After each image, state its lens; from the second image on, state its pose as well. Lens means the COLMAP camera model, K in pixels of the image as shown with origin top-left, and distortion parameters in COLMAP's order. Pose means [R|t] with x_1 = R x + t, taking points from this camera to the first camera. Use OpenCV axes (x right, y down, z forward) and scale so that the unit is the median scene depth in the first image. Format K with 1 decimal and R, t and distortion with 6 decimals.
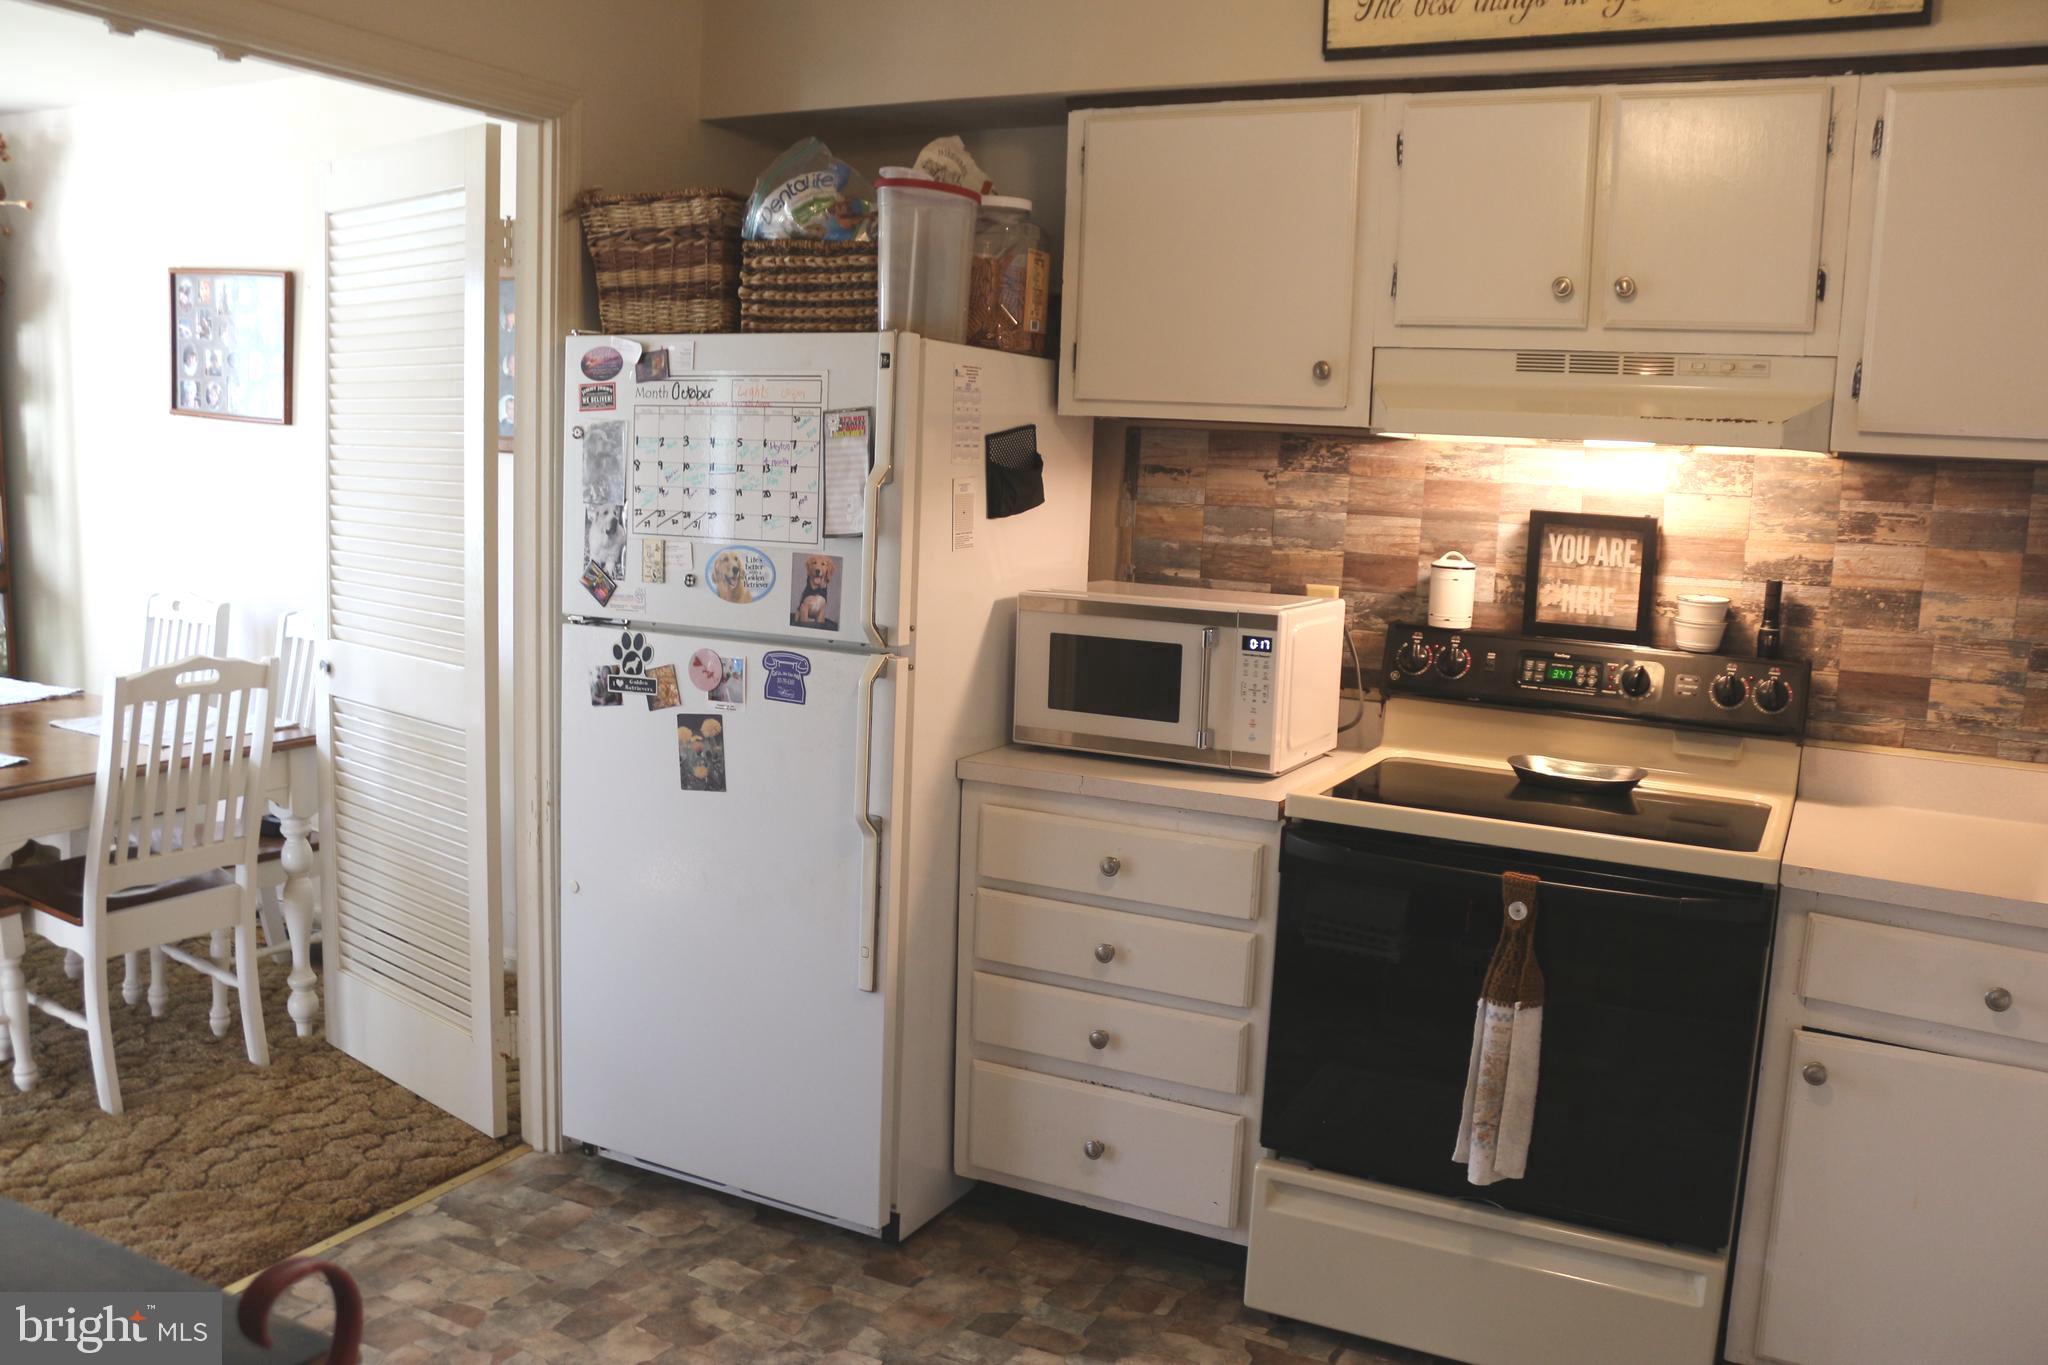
lens RADIAL K [[1692.6, 0, 1016.8], [0, 1692.6, 688.0], [0, 0, 1]] dist [-0.156165, 0.103383]
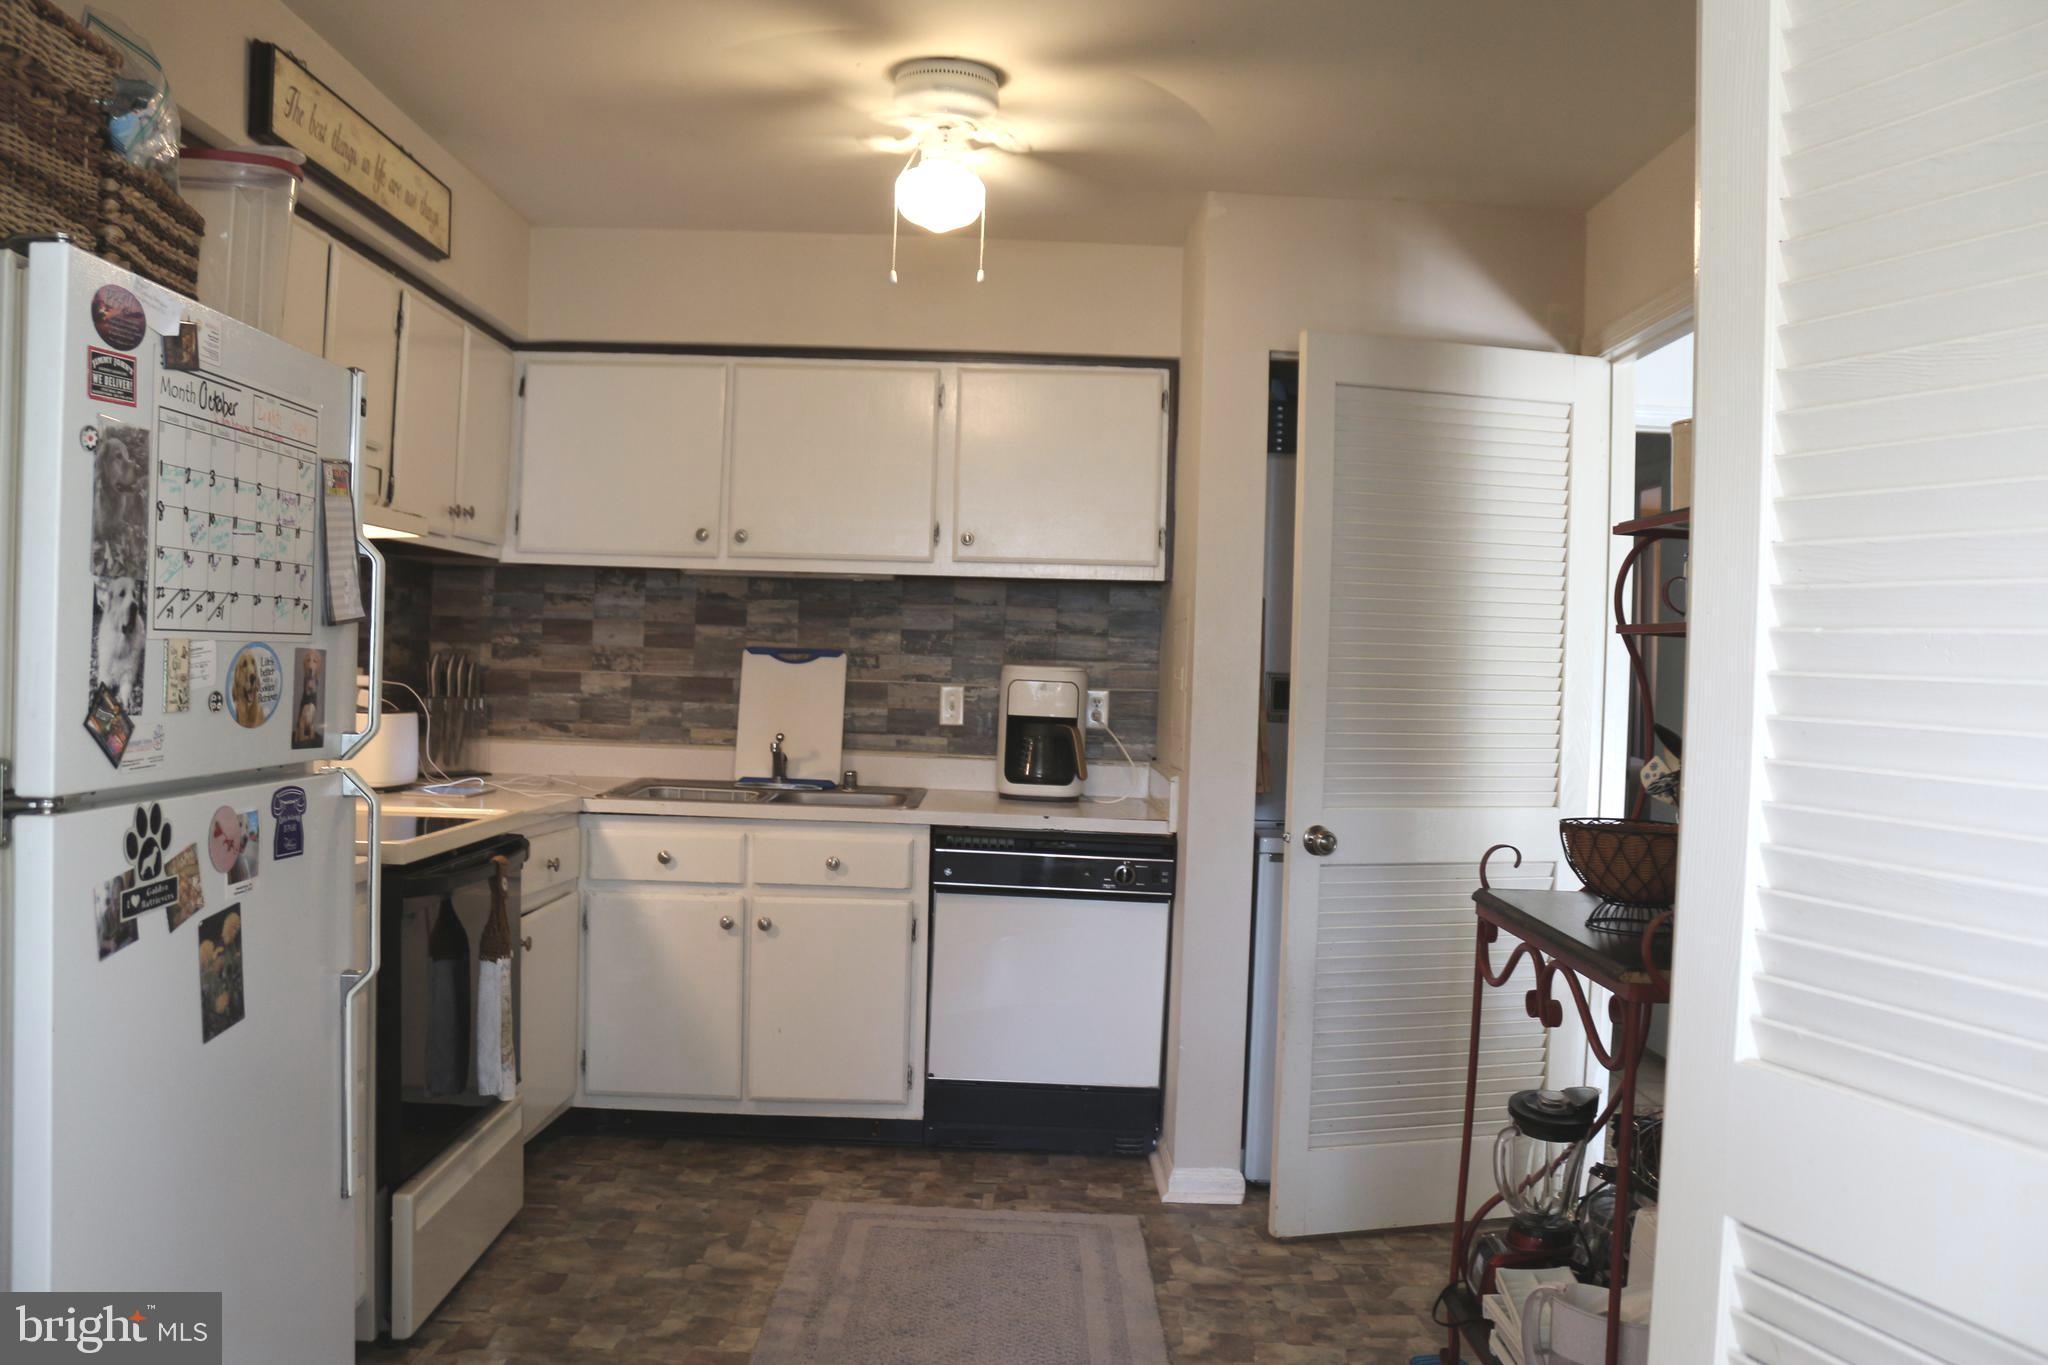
lens RADIAL K [[1692.6, 0, 1016.8], [0, 1692.6, 688.0], [0, 0, 1]] dist [-0.156165, 0.103383]
pose [[-0.464217, -0.063550, 0.883439, -0.850900], [0.072368, 0.991367, 0.109341, -0.111419], [-0.882760, 0.114690, -0.455611, 0.991361]]
